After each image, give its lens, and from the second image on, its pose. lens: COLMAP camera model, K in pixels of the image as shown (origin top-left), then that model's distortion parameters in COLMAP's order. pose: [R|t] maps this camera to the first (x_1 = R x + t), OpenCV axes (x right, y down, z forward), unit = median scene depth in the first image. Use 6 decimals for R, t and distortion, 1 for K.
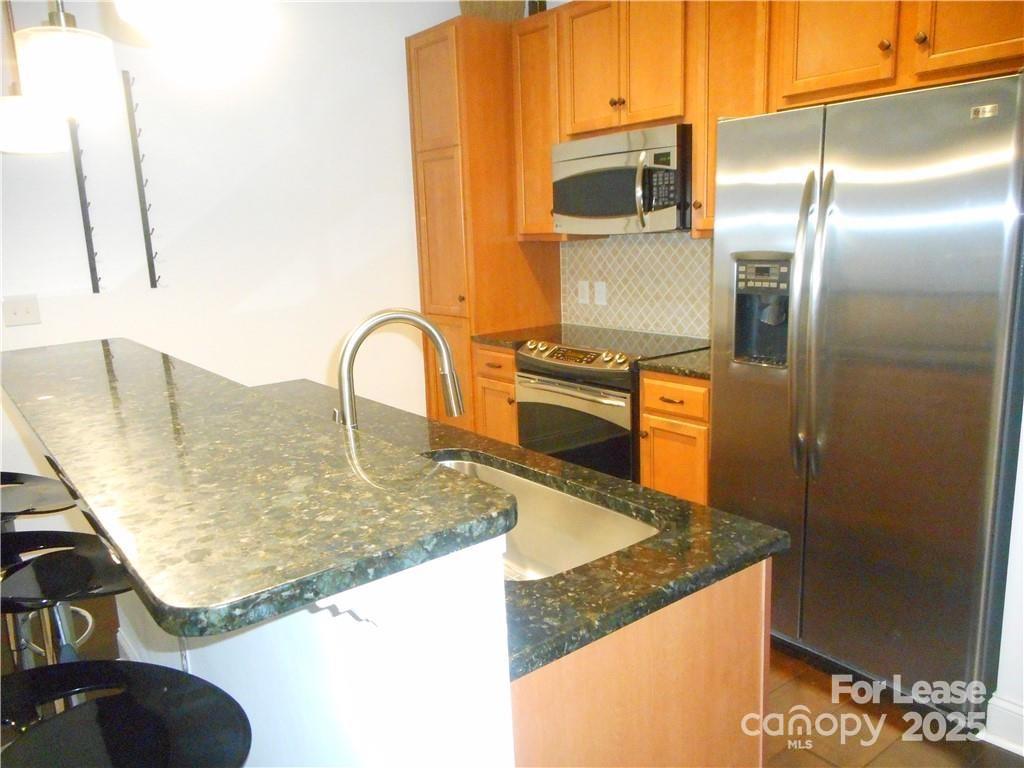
lens RADIAL K [[769.0, 0, 508.5], [0, 769.0, 387.3], [0, 0, 1]] dist [-0.003243, 0.003806]
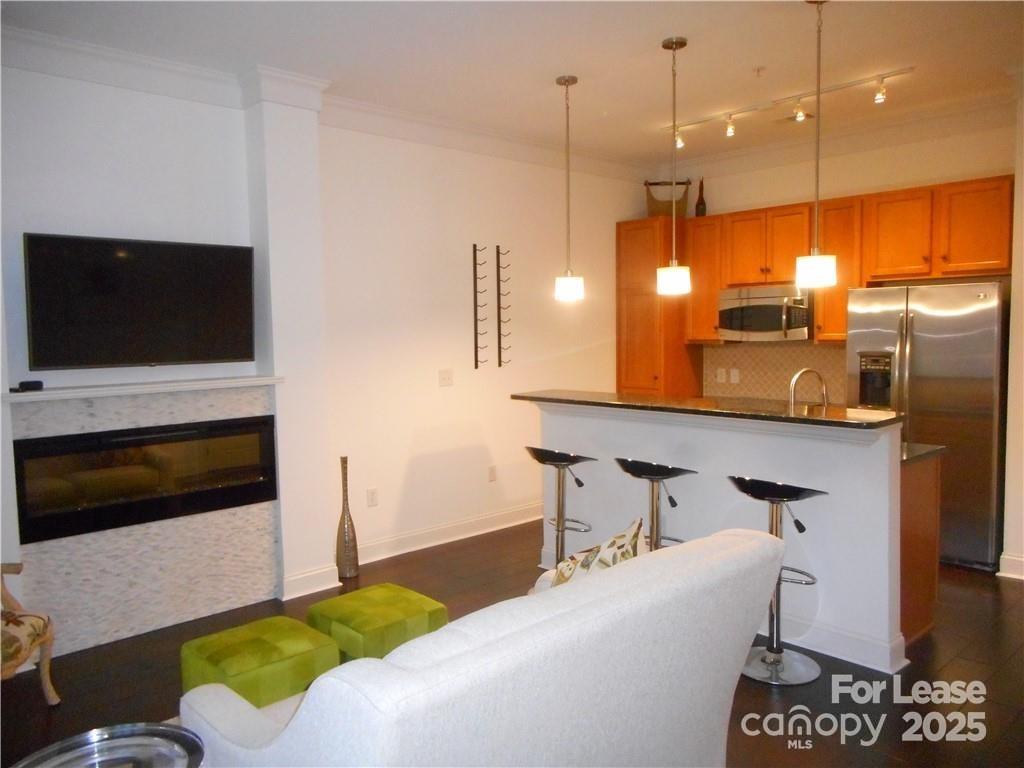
lens RADIAL K [[769.0, 0, 514.8], [0, 769.0, 383.2], [0, 0, 1]] dist [-0.003243, 0.003806]
pose [[0.994406, 0.014675, 0.104602, -0.613017], [-0.000317, 0.990711, -0.135983, 0.136725], [-0.105626, 0.135189, 0.985174, -0.666513]]
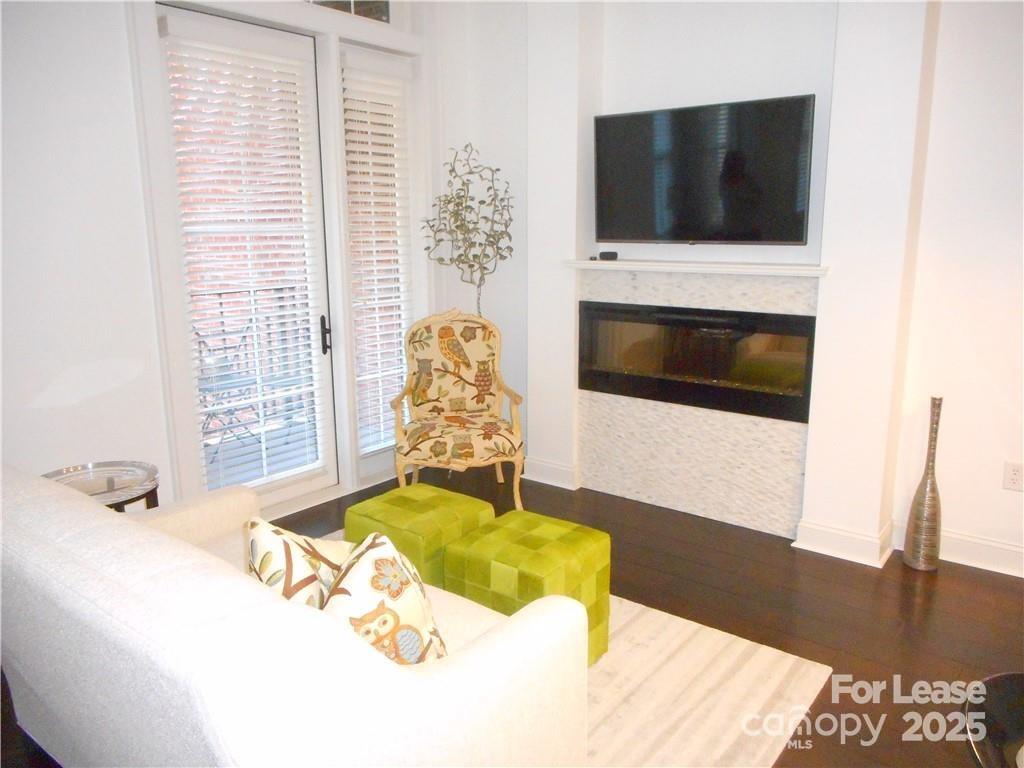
lens RADIAL K [[769.0, 0, 512.3], [0, 769.0, 382.4], [0, 0, 1]] dist [-0.003243, 0.003806]
pose [[0.252942, 0.233989, -0.938760, 0.893869], [-0.204893, 0.961259, 0.184390, -0.228021], [0.945536, 0.145705, 0.291086, 1.021287]]
